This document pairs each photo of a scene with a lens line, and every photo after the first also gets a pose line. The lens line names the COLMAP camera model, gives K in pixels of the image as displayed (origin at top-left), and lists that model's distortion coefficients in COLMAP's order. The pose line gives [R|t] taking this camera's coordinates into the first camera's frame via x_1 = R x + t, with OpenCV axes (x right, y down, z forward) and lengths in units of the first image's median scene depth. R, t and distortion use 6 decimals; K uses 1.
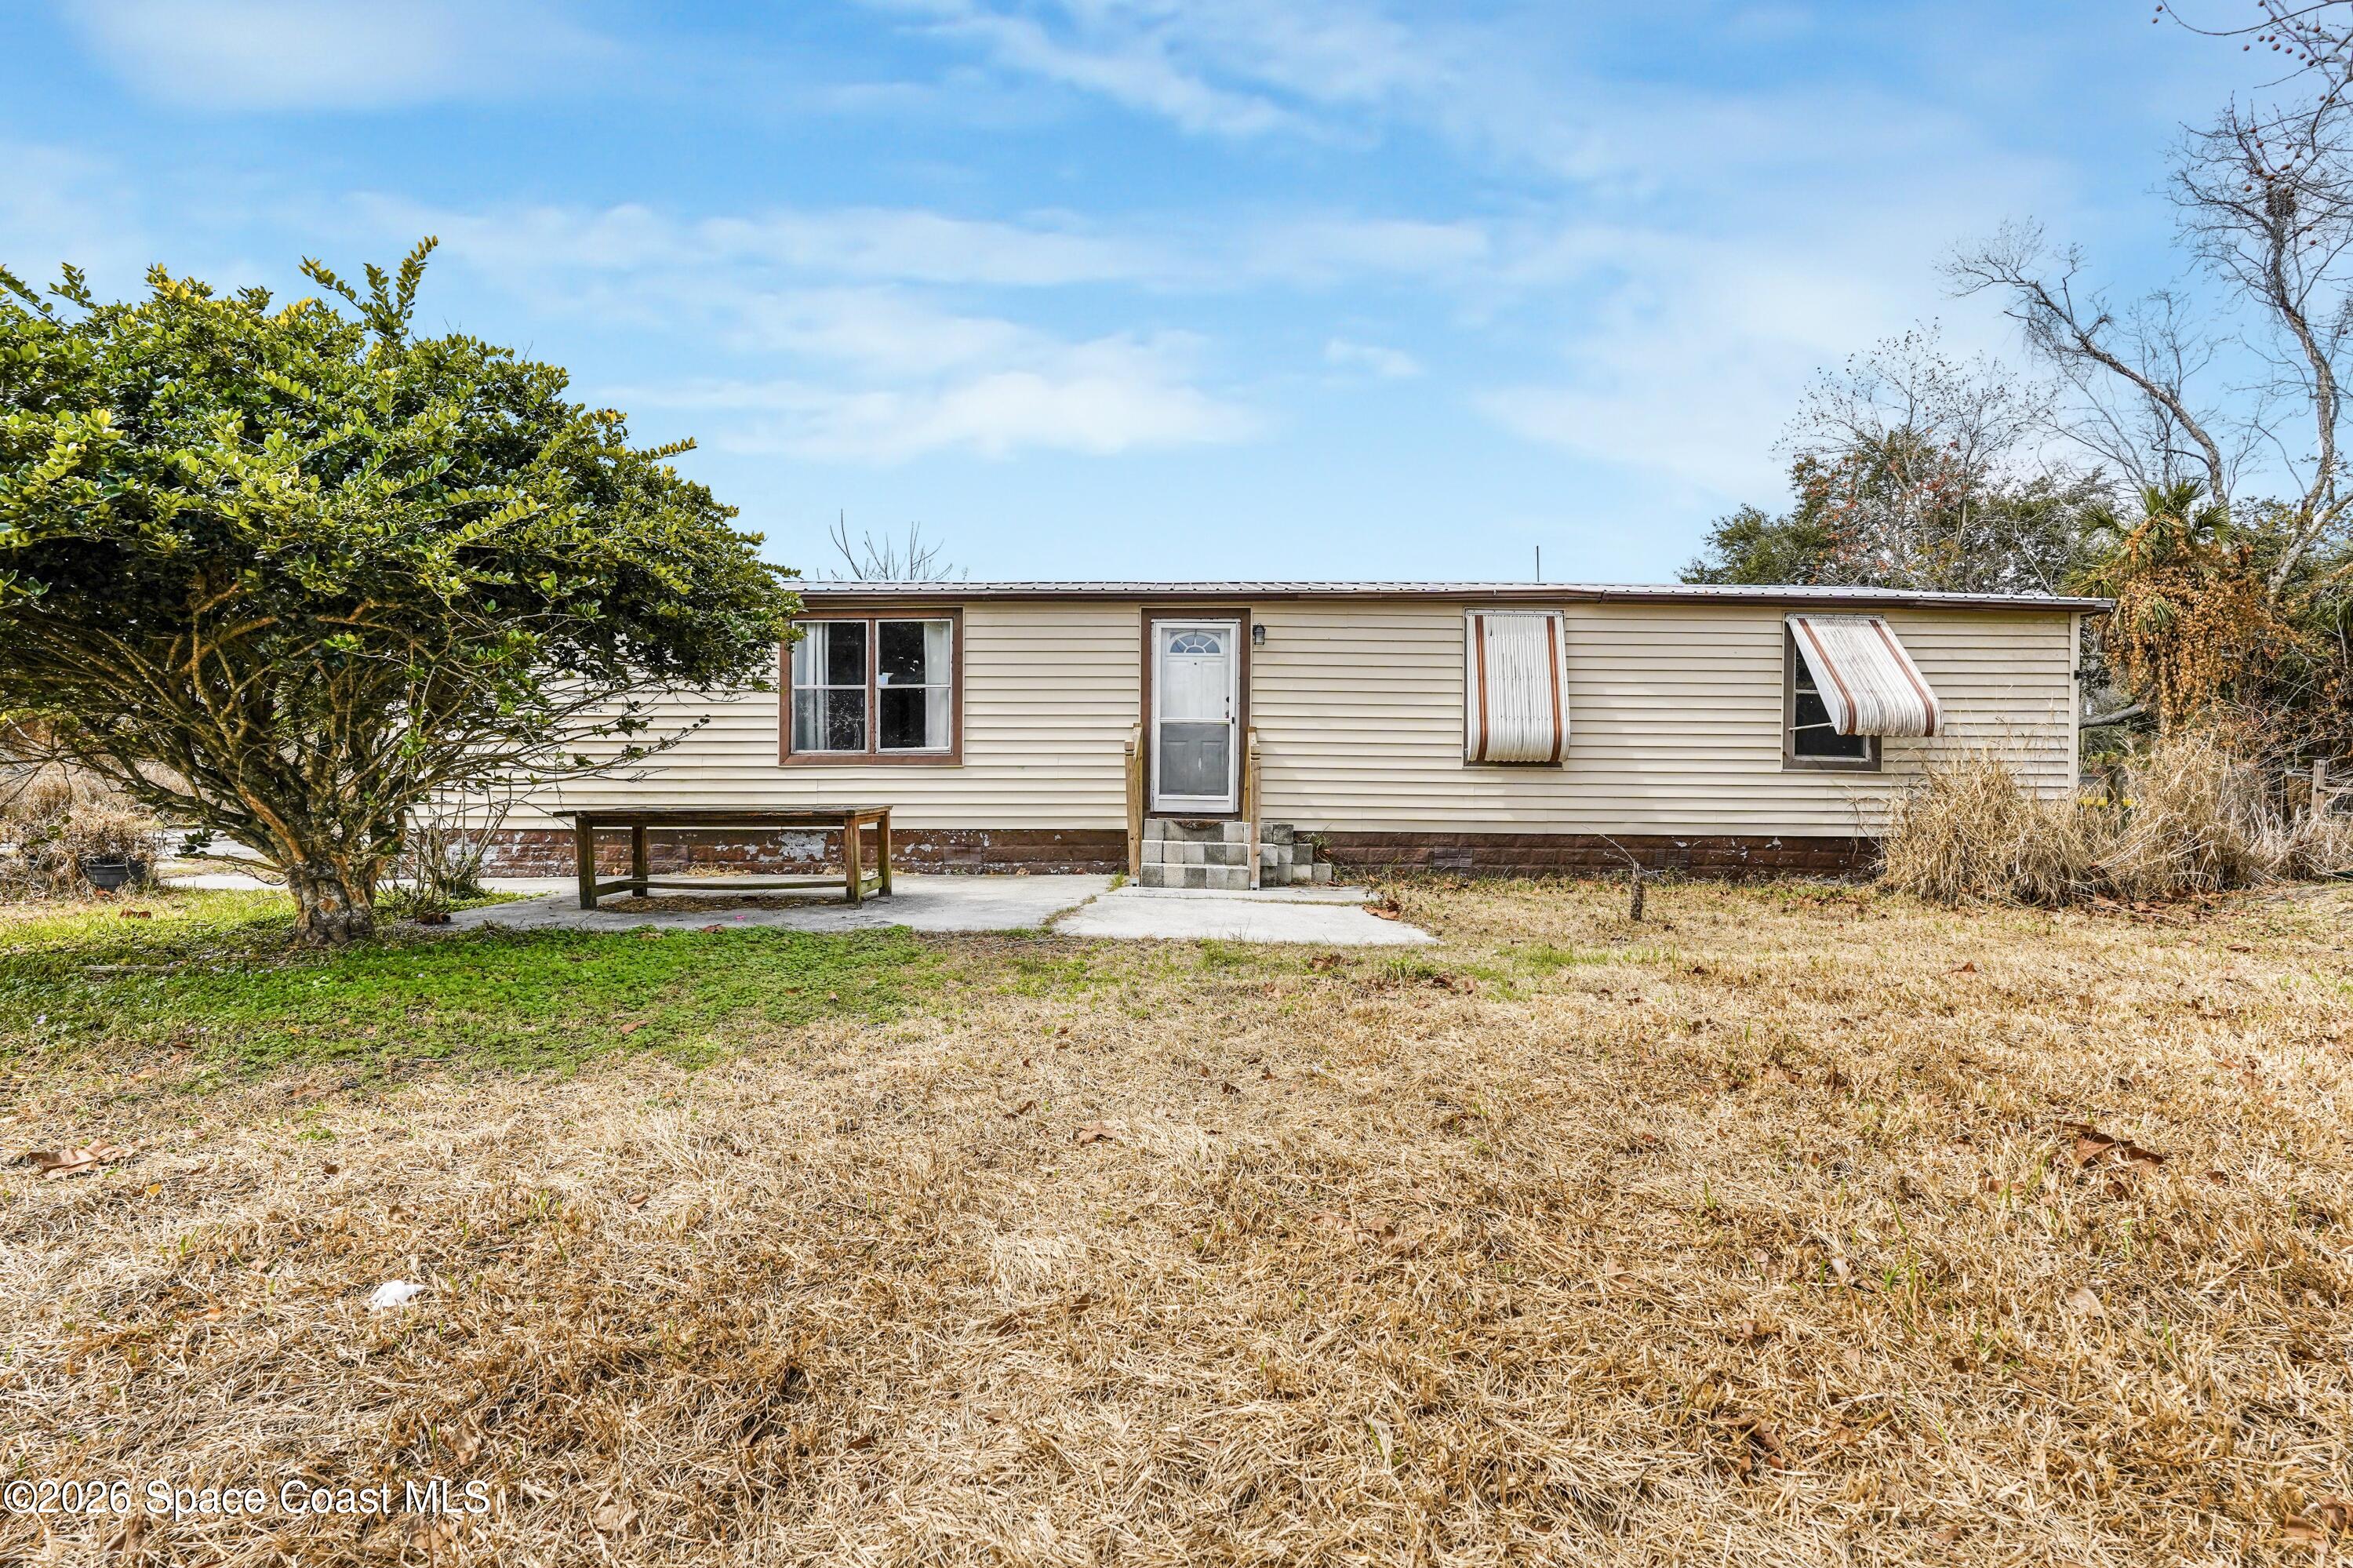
lens RADIAL K [[1059.0, 0, 1190.1], [0, 1059.0, 772.3], [0, 0, 1]] dist [-0.020467, 0.008773]
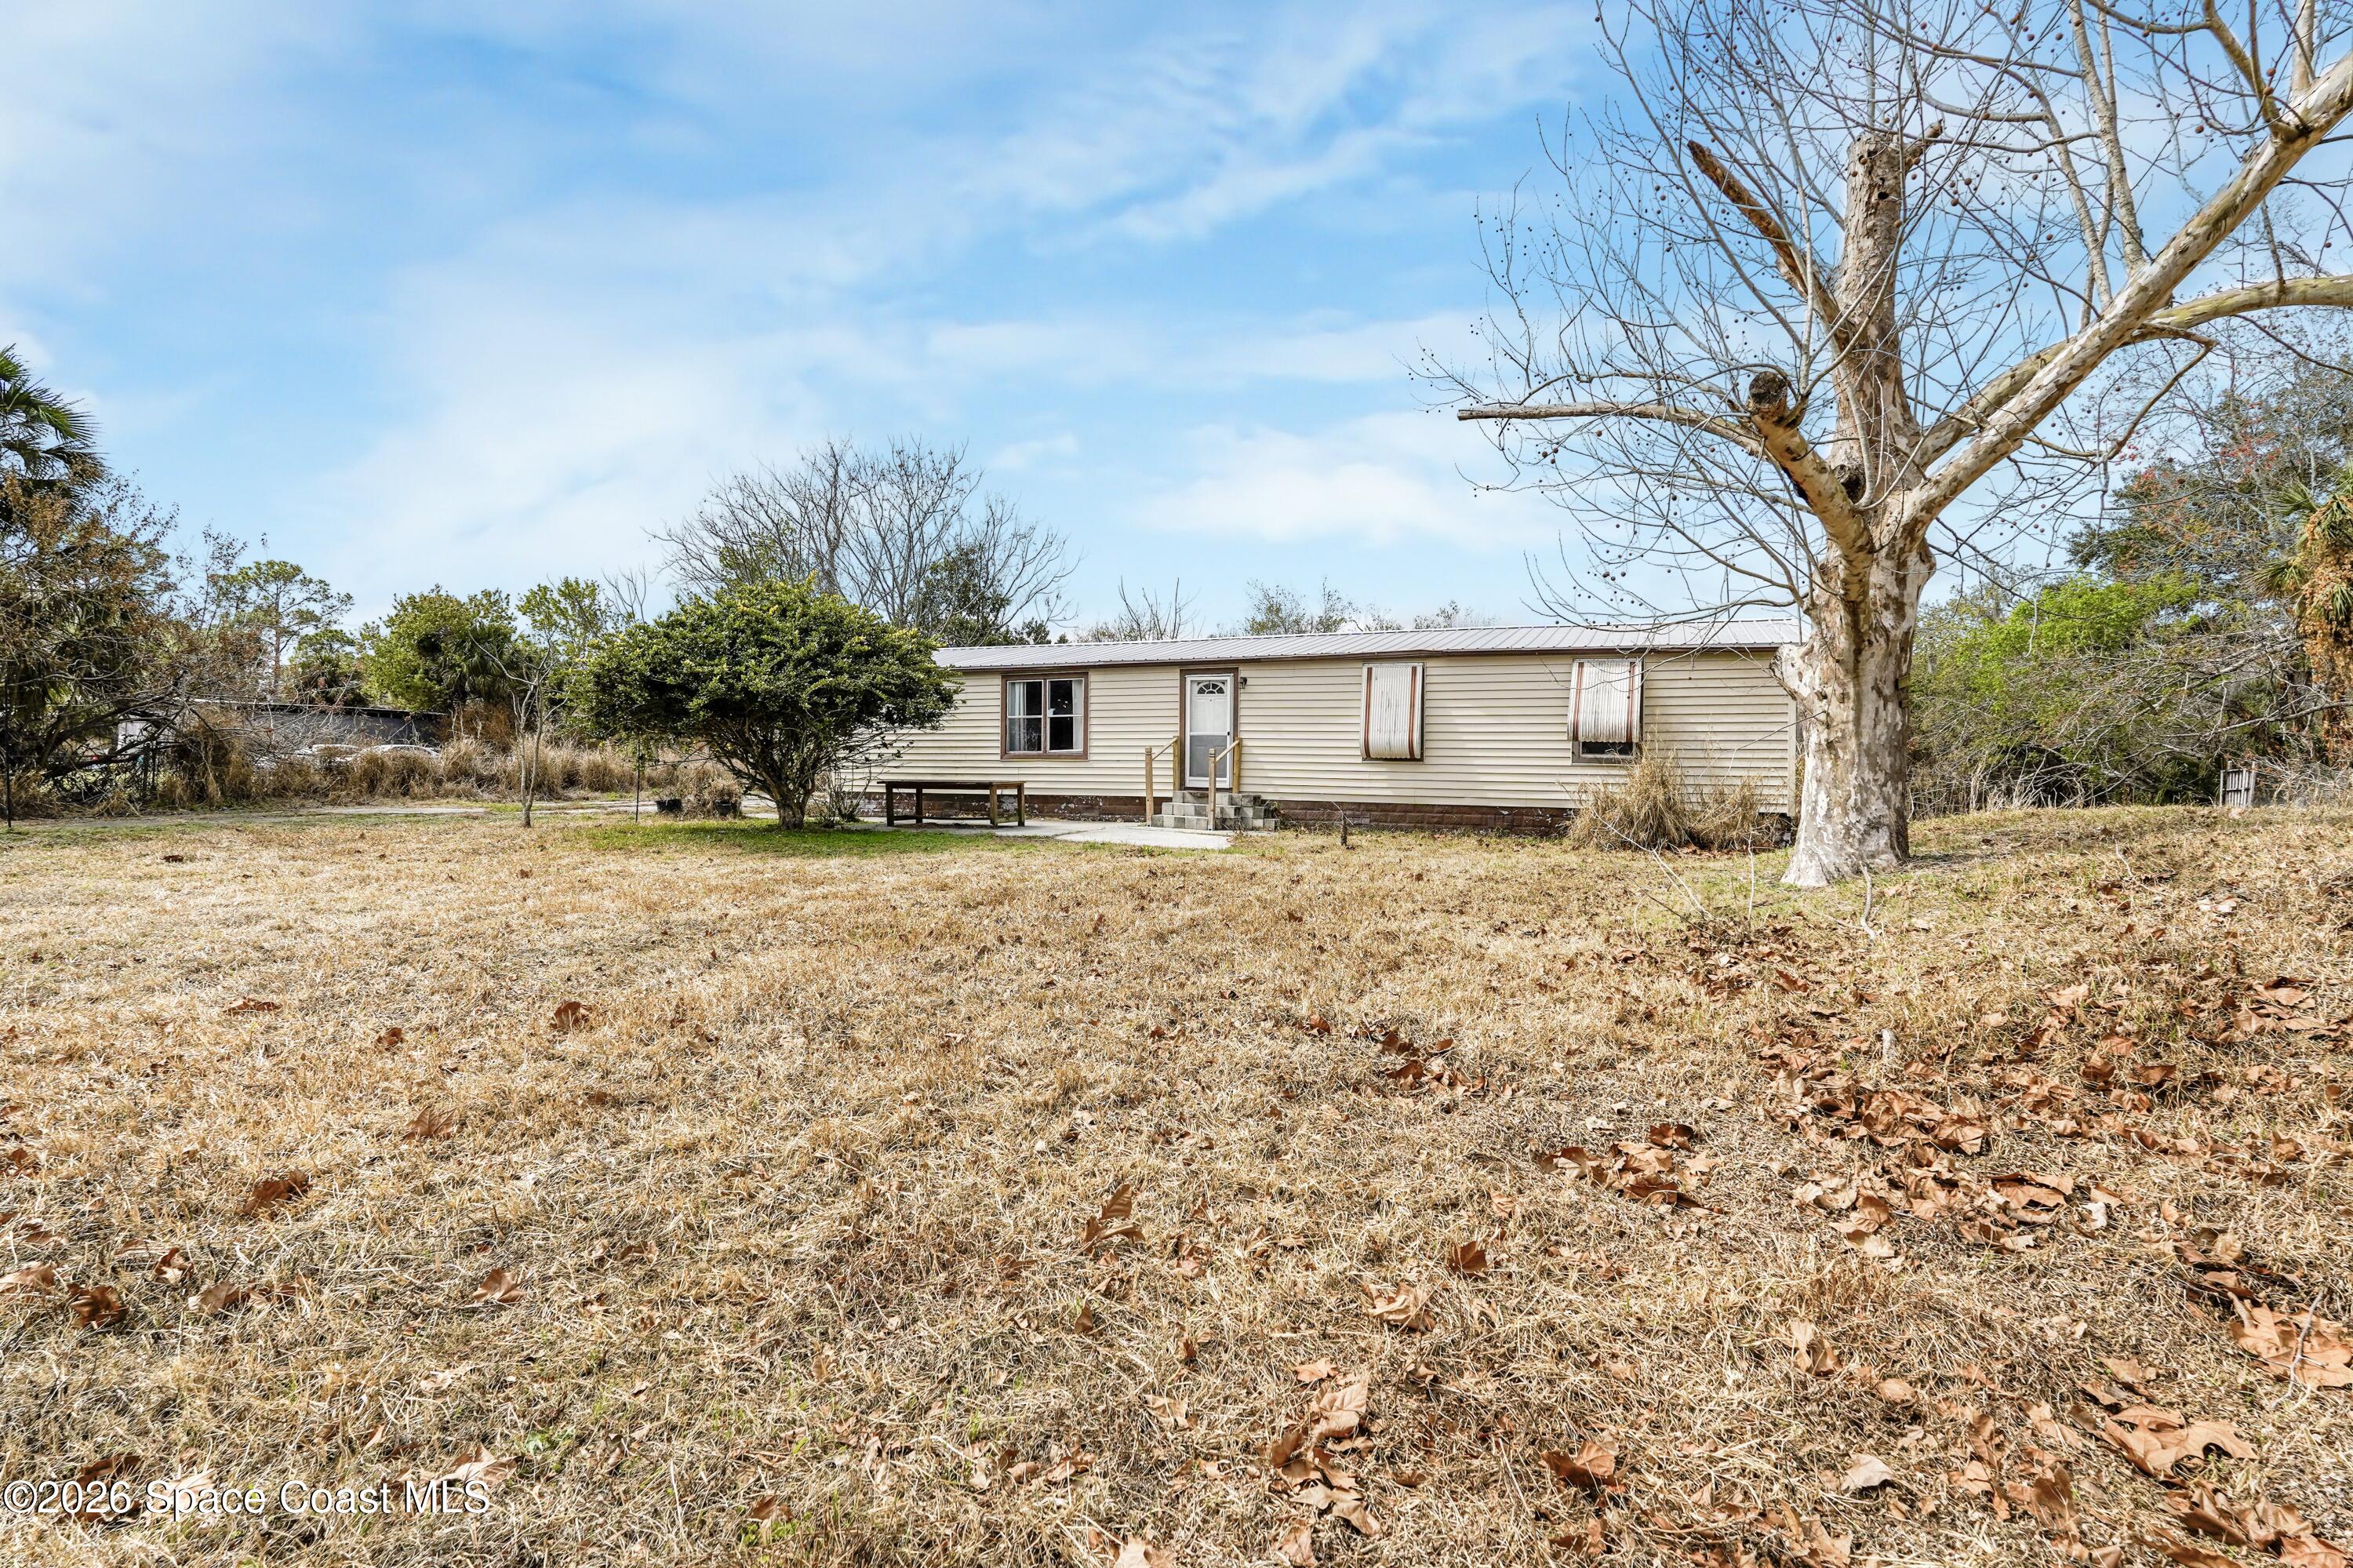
lens RADIAL K [[1110.5, 0, 1179.0], [0, 1110.5, 735.9], [0, 0, 1]] dist [-0.000337, 0.000190]
pose [[0.915674, -0.007222, -0.401858, 0.692822], [-0.001550, 0.999768, -0.021498, -0.007014], [0.401919, 0.020308, 0.915450, -0.670468]]
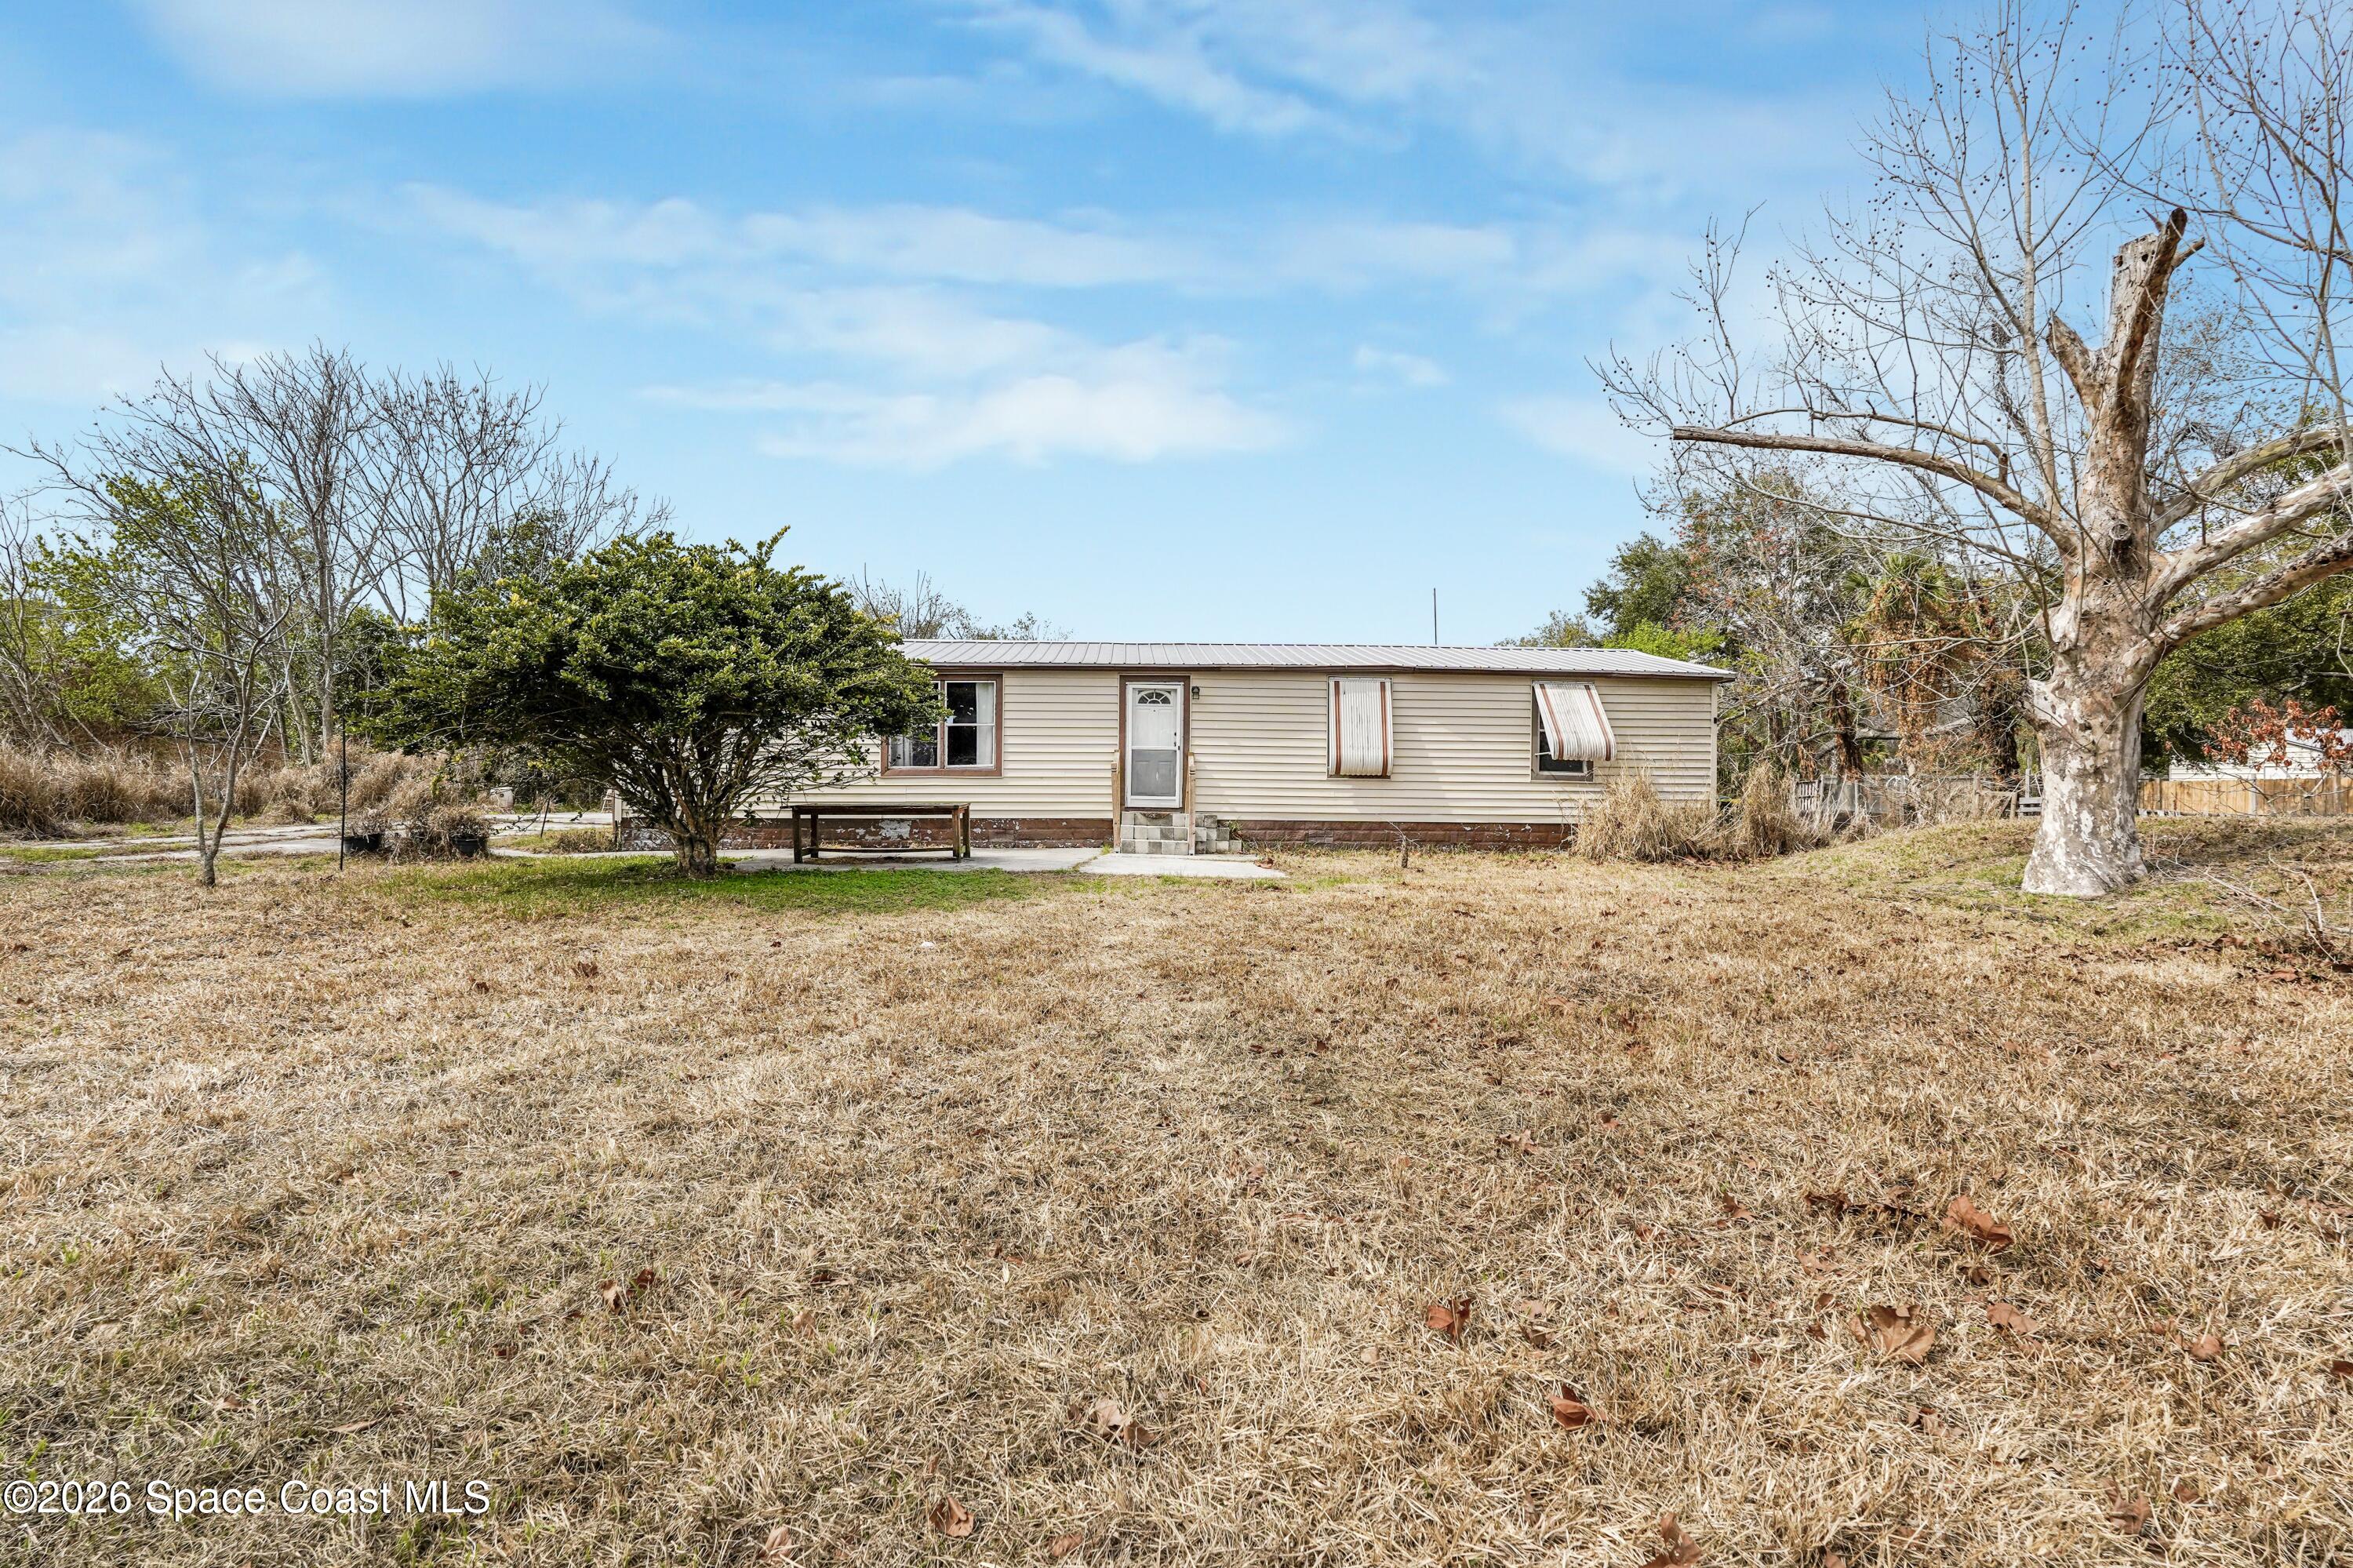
lens RADIAL K [[1110.5, 0, 1179.0], [0, 1110.5, 735.9], [0, 0, 1]] dist [-0.000337, 0.000190]
pose [[0.999345, 0.003266, 0.036045, -0.017677], [-0.002181, 0.999544, -0.030118, -0.018102], [-0.036126, 0.030020, 0.998896, -0.628261]]
